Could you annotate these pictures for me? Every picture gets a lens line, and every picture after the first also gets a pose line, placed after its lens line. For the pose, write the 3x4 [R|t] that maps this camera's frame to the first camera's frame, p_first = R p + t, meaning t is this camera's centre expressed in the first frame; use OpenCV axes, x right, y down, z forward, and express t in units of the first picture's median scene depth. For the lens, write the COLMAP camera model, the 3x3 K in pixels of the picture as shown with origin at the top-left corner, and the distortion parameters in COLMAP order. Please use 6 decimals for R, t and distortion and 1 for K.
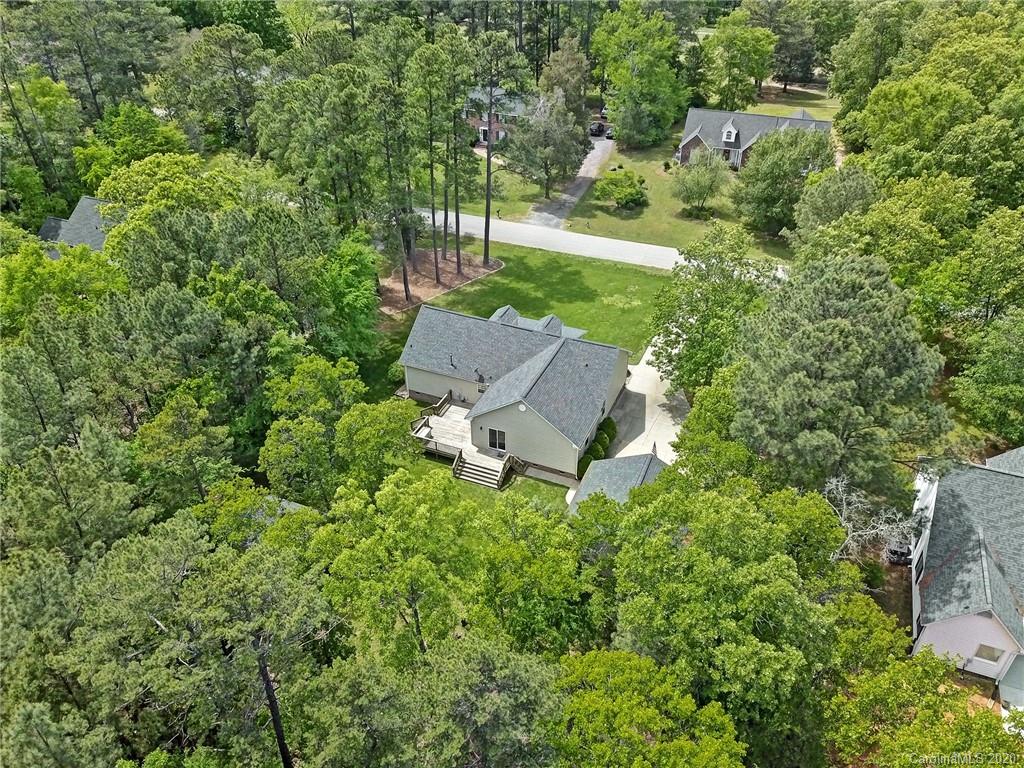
lens RADIAL K [[772.7, 0, 512.0], [0, 772.7, 384.0], [0, 0, 1]] dist [-0.003001, -0.002050]
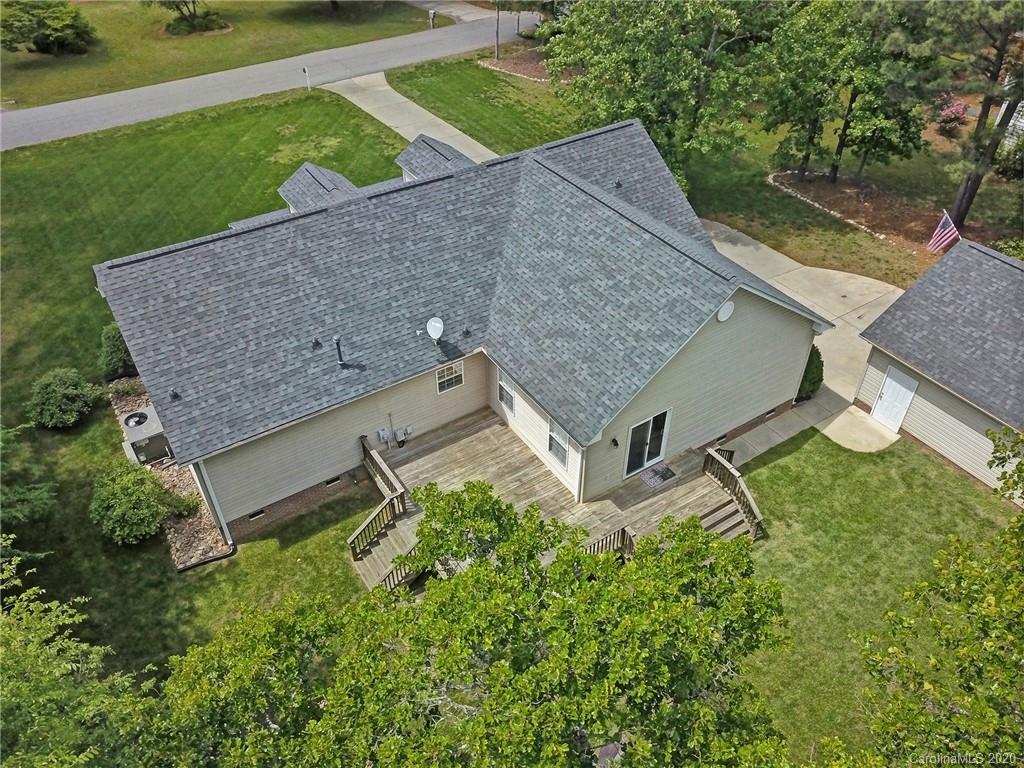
lens RADIAL K [[774.1, 0, 512.0], [0, 774.1, 384.0], [0, 0, 1]] dist [0.005495, 0.000342]
pose [[0.551852, -0.535021, 0.639697, -0.175034], [0.473566, 0.832446, 0.287695, -0.054946], [-0.686436, 0.144173, 0.712755, 0.507039]]
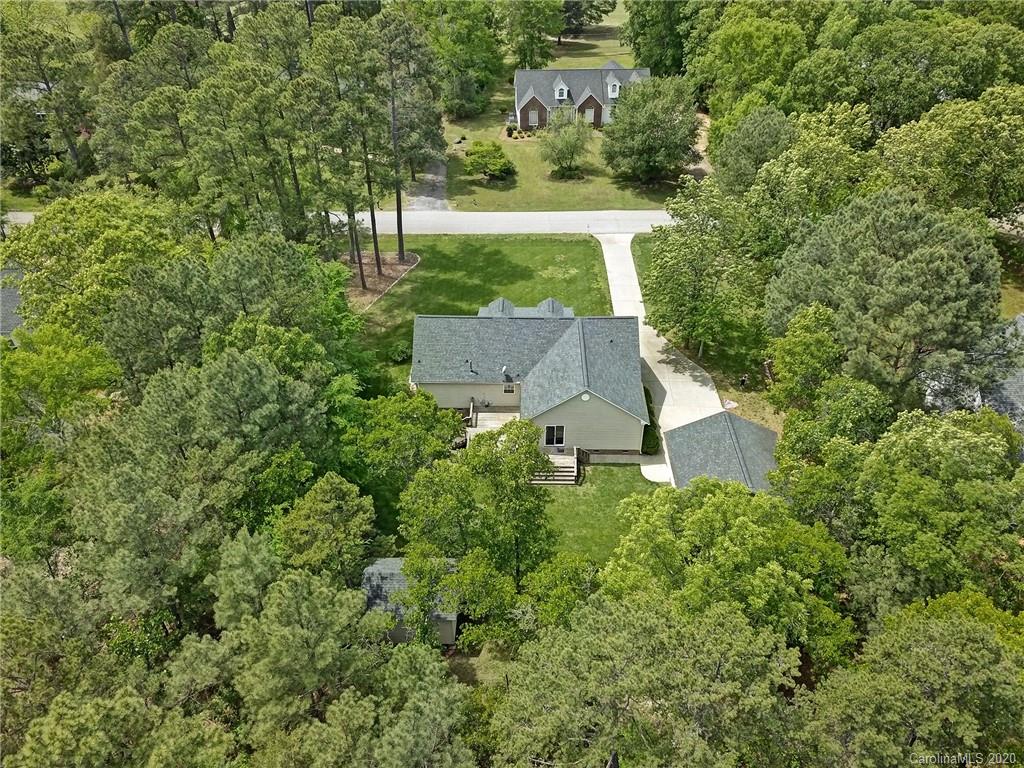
lens RADIAL K [[774.1, 0, 512.0], [0, 774.1, 384.0], [0, 0, 1]] dist [0.005495, 0.000342]
pose [[0.925438, -0.229268, 0.301664, -0.224426], [0.217447, 0.973362, 0.072686, -0.047287], [-0.310293, -0.001670, 0.950640, 0.062466]]
